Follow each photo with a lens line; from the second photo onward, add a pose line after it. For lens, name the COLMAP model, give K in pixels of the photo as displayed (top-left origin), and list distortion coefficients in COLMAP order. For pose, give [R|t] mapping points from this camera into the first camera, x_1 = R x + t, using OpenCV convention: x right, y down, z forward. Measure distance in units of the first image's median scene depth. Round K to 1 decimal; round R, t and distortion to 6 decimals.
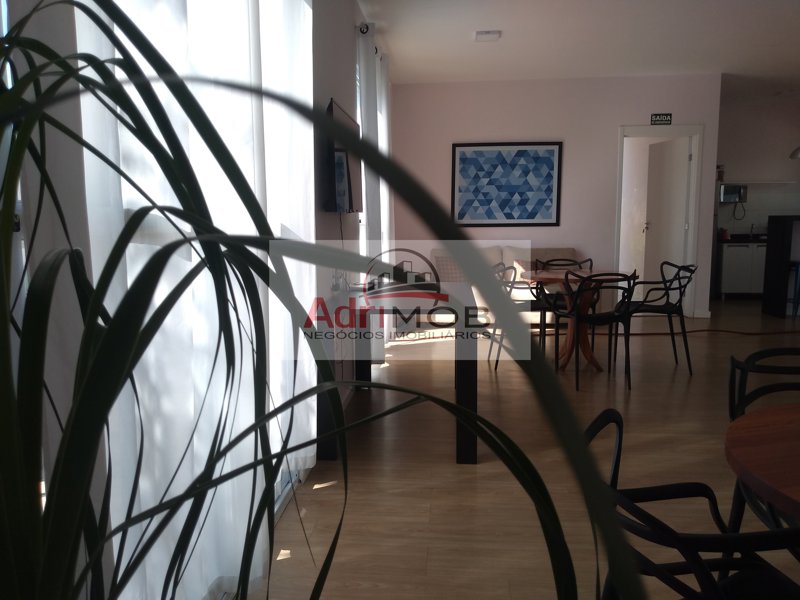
lens RADIAL K [[623.9, 0, 400.0], [0, 623.9, 300.0], [0, 0, 1]] dist [0.003198, -0.050360]
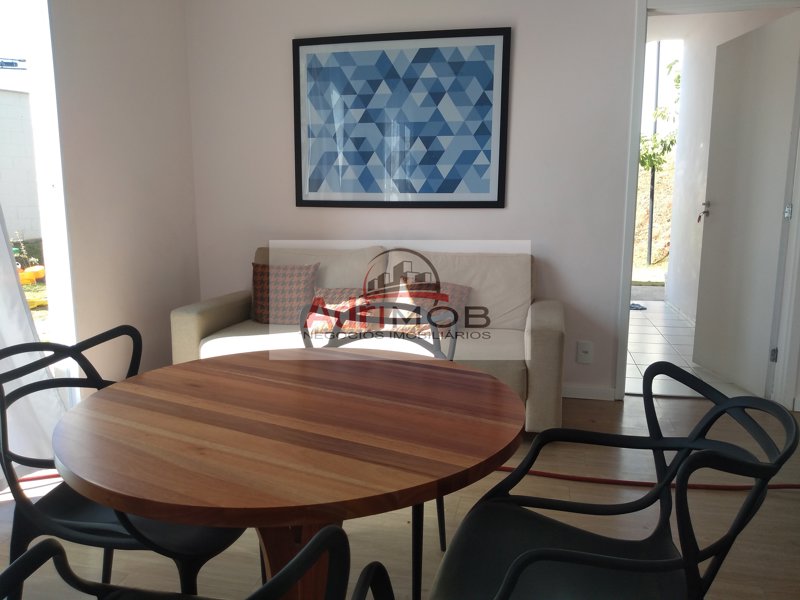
lens RADIAL K [[623.9, 0, 400.0], [0, 623.9, 300.0], [0, 0, 1]] dist [0.003198, -0.050360]
pose [[0.990276, 0.034449, -0.134787, 0.243690], [-0.028761, 0.998621, 0.043921, -0.066222], [0.136114, -0.039618, 0.989901, 0.508866]]
